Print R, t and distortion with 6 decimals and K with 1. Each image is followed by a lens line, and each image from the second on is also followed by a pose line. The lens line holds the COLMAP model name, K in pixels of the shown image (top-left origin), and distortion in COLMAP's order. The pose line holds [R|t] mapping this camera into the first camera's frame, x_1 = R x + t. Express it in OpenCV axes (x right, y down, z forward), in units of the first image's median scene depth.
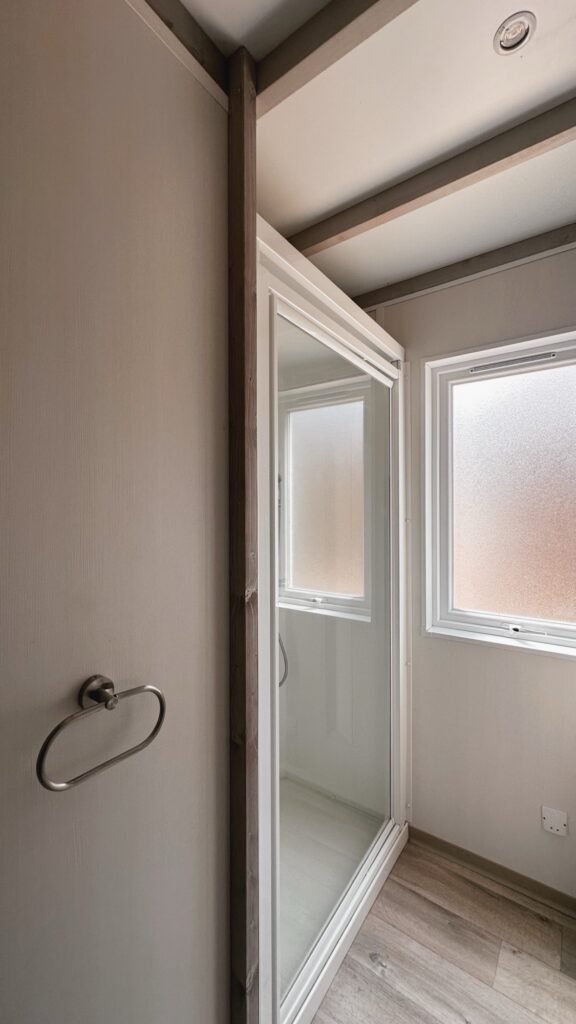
lens RADIAL K [[408.0, 0, 288.3], [0, 408.0, 511.9], [0, 0, 1]] dist [-0.007417, 0.001243]
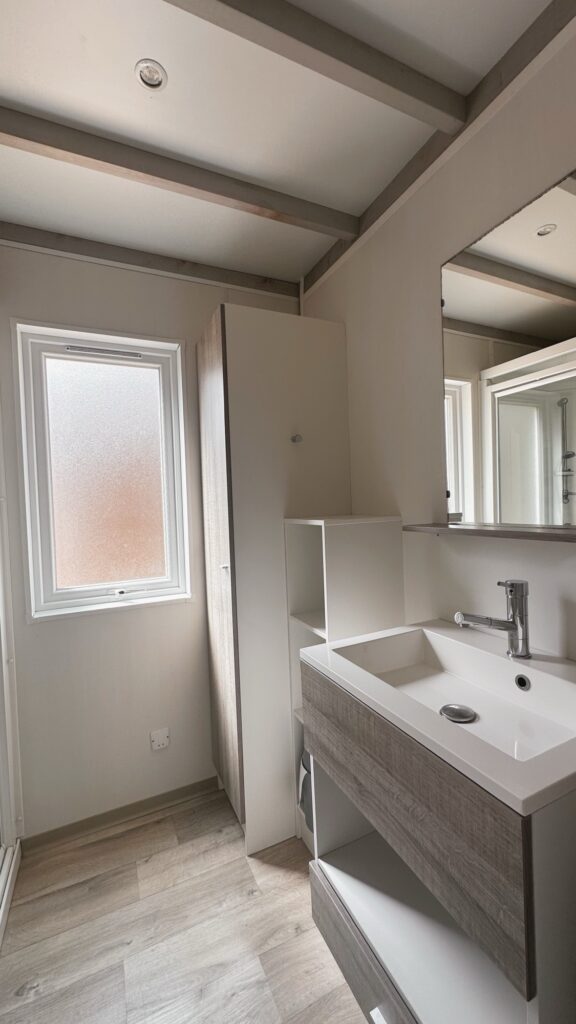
lens RADIAL K [[408.0, 0, 288.7], [0, 408.0, 512.2], [0, 0, 1]] dist [-0.007417, 0.001243]
pose [[0.485064, -0.037182, 0.873688, -0.197114], [0.034198, 0.999138, 0.023534, 0.058715], [-0.873810, 0.018463, 0.485917, 0.046701]]
